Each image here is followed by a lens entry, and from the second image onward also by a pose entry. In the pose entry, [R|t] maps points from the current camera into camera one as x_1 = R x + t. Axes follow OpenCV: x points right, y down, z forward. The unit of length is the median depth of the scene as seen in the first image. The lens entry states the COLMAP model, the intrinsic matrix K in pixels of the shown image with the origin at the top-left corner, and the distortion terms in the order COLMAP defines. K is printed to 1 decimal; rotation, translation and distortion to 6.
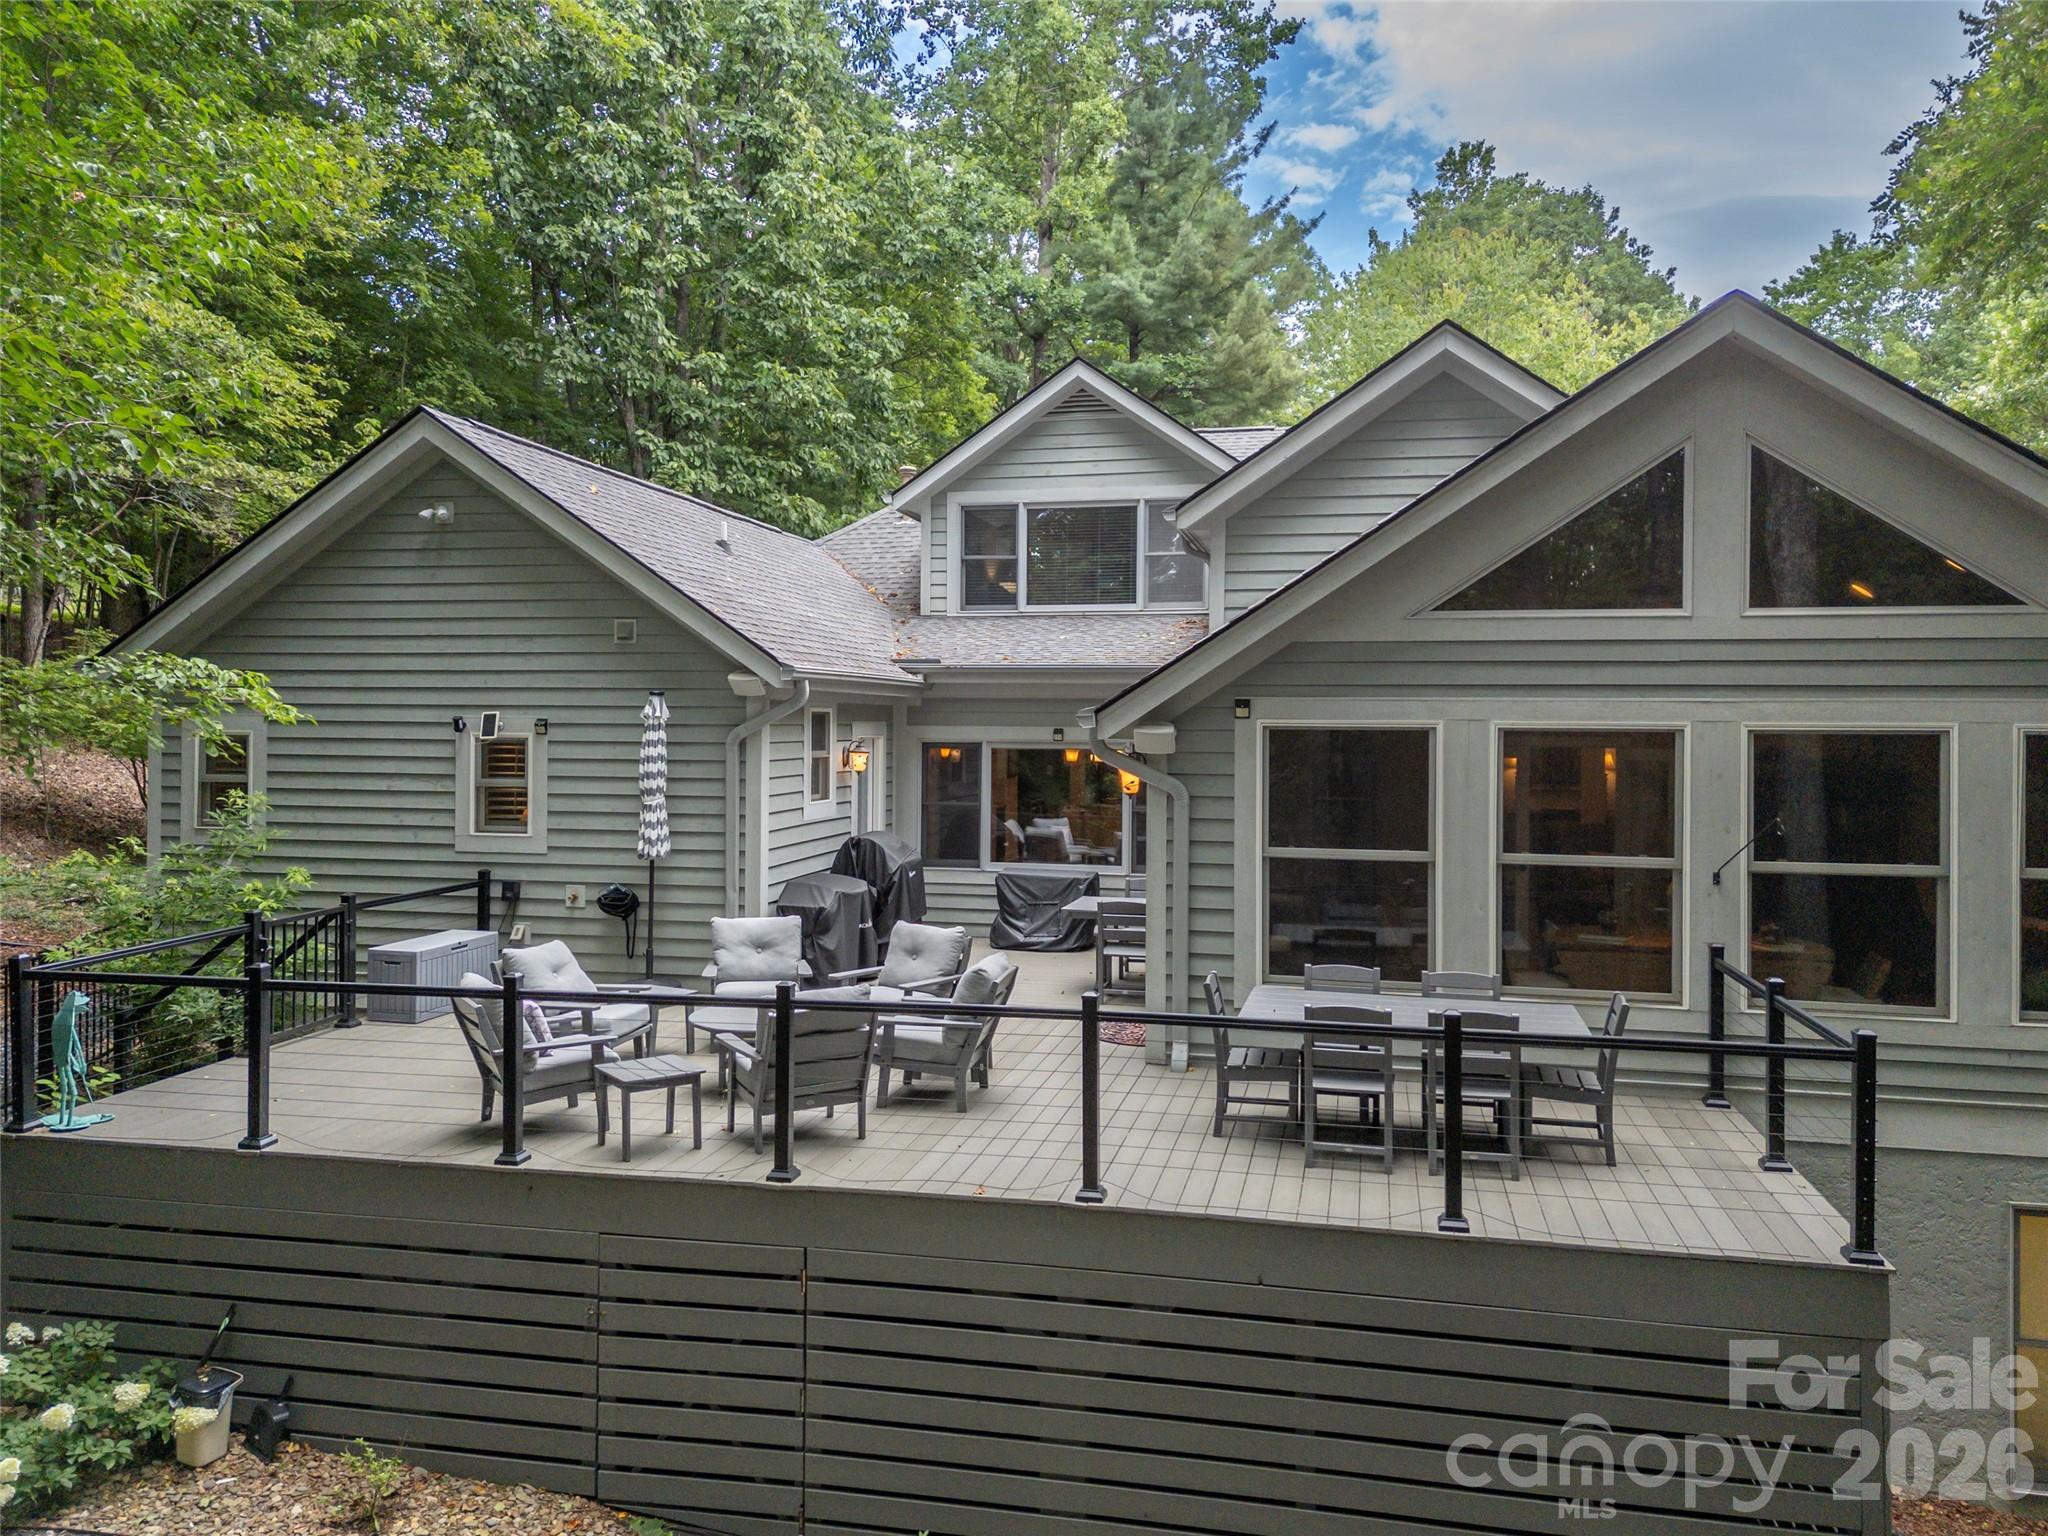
lens RADIAL K [[1550.2, 0, 1020.6], [0, 1550.2, 932.7], [0, 0, 1]] dist [0.040199, -0.047326]
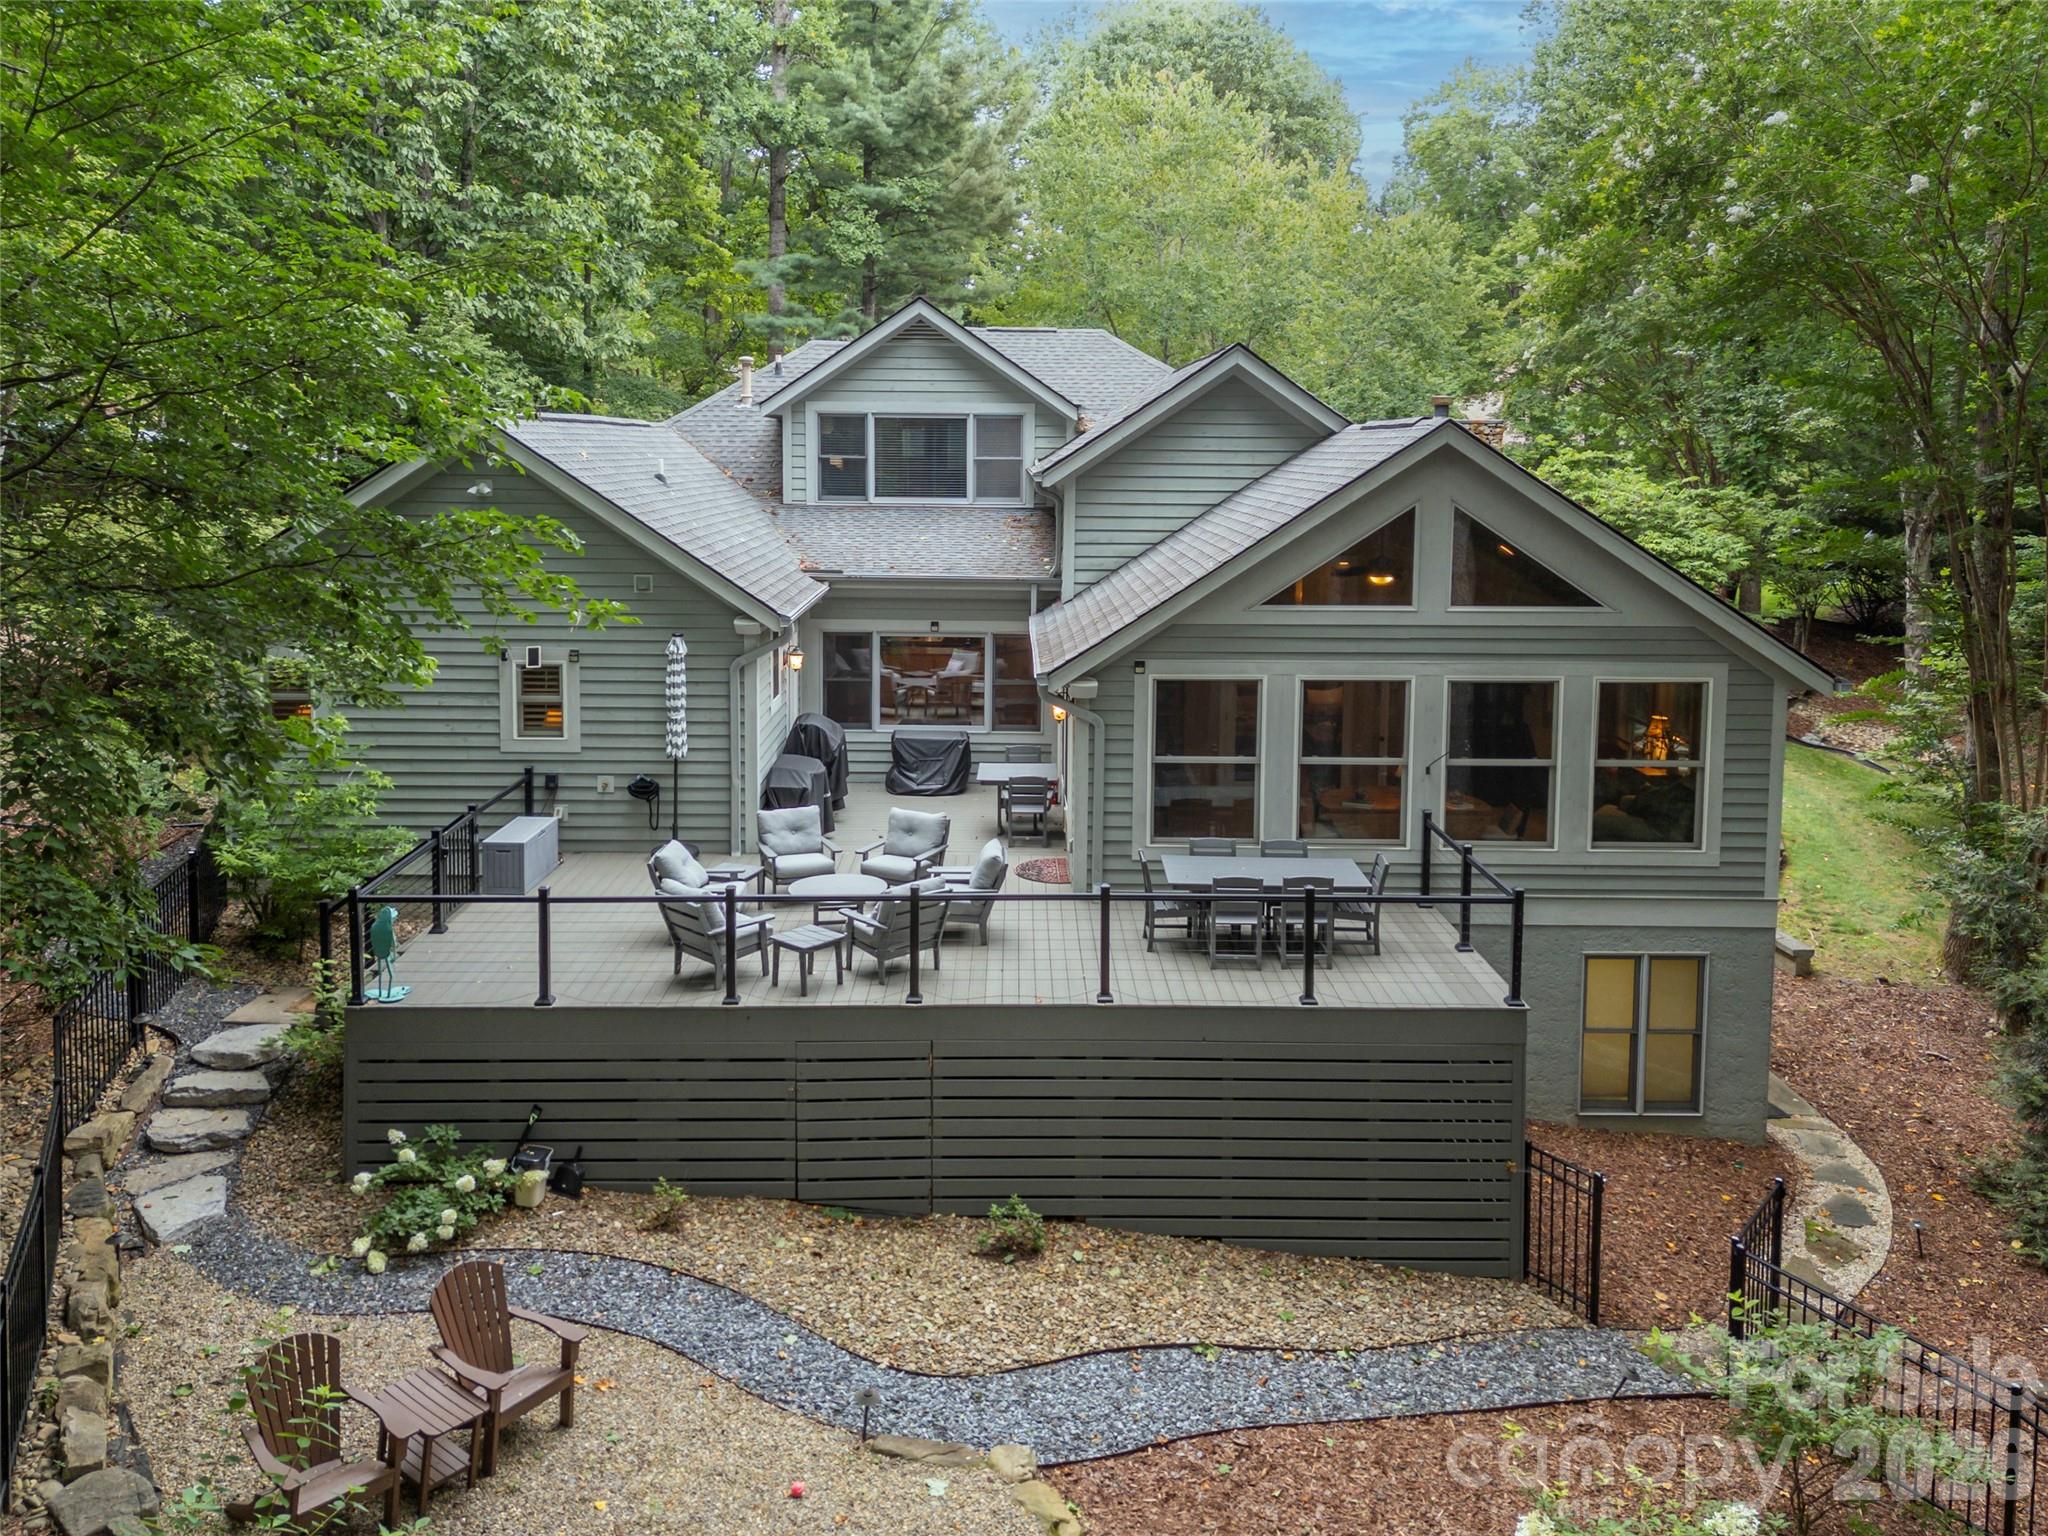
lens RADIAL K [[1550.2, 0, 1020.6], [0, 1550.2, 932.7], [0, 0, 1]] dist [0.040199, -0.047326]
pose [[0.975717, -0.069100, 0.207852, -0.241331], [0.032661, 0.984225, 0.173883, -0.124262], [-0.216588, -0.162872, 0.962581, -0.379100]]
